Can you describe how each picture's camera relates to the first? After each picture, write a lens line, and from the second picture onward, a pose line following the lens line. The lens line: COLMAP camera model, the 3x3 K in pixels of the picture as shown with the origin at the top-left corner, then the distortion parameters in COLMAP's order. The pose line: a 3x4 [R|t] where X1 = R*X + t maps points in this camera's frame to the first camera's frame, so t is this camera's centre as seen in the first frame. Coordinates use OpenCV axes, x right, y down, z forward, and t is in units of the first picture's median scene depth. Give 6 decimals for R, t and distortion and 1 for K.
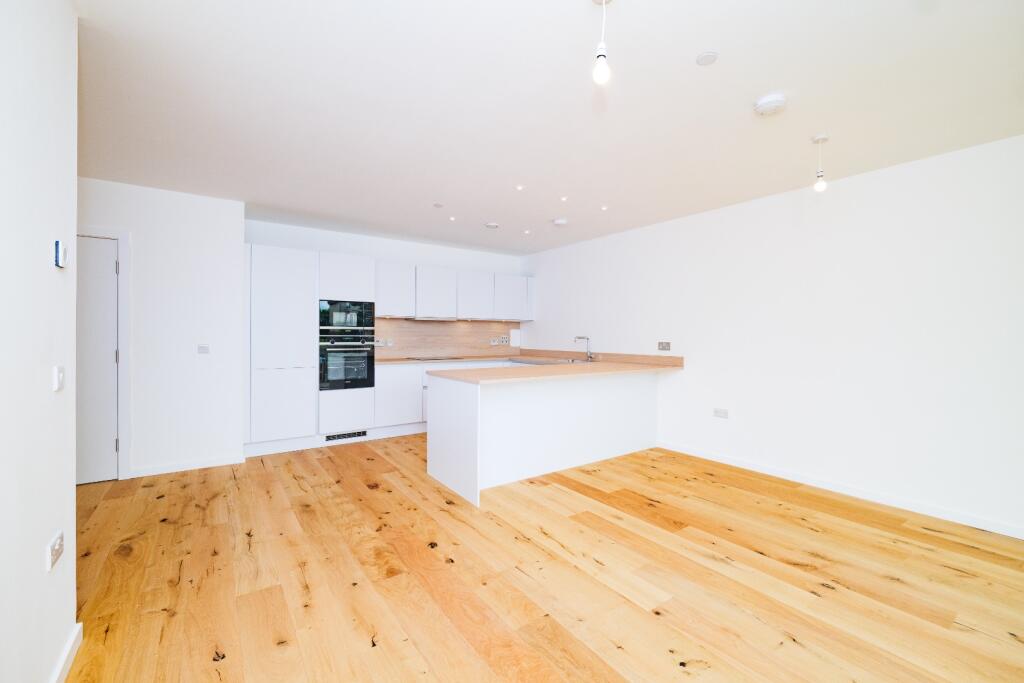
lens RADIAL K [[428.7, 0, 510.2], [0, 428.7, 336.0], [0, 0, 1]] dist [-0.001449, -0.000204]
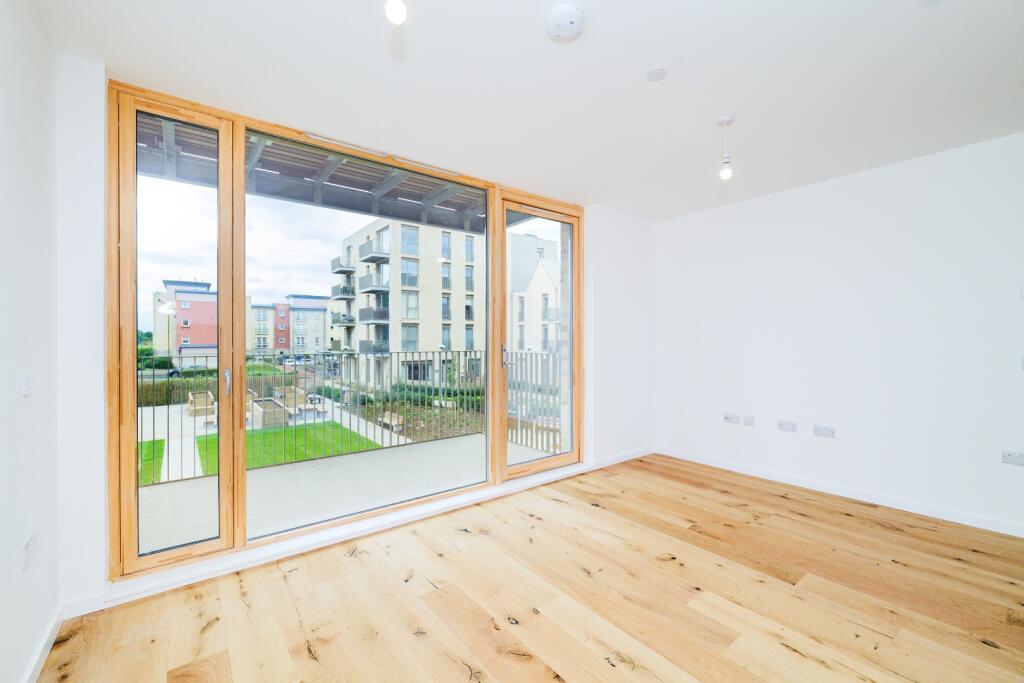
lens RADIAL K [[428.7, 0, 510.2], [0, 428.7, 336.0], [0, 0, 1]] dist [-0.001449, -0.000204]
pose [[-0.999047, -0.007820, -0.042932, 0.812109], [-0.007833, 0.999969, 0.000145, 0.004184], [0.042929, 0.000481, -0.999078, 1.924377]]
